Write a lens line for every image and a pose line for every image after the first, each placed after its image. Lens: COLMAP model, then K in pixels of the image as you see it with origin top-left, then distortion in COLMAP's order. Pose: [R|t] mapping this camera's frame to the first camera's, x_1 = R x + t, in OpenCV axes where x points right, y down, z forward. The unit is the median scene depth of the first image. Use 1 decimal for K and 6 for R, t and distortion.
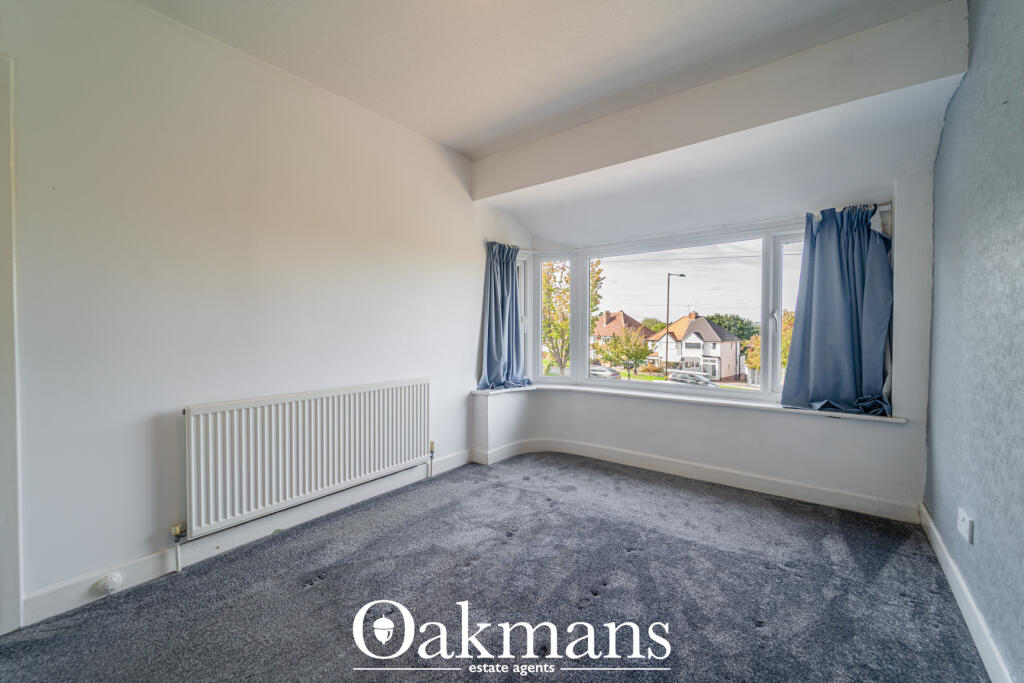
lens RADIAL K [[414.8, 0, 511.2], [0, 414.8, 336.5], [0, 0, 1]] dist [-0.000098, -0.000801]
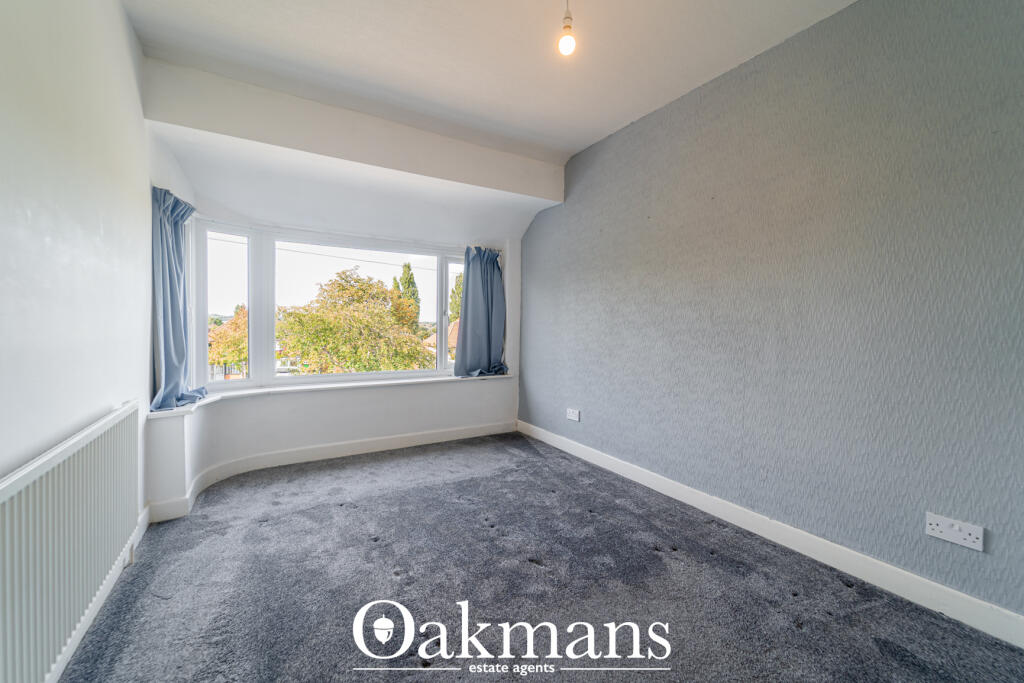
lens RADIAL K [[414.8, 0, 510.9], [0, 414.8, 337.3], [0, 0, 1]] dist [-0.000098, -0.000801]
pose [[0.362130, -0.021840, 0.931872, -0.611863], [0.005465, 0.999758, 0.021307, -0.000431], [-0.932112, -0.002623, 0.362162, 0.300074]]
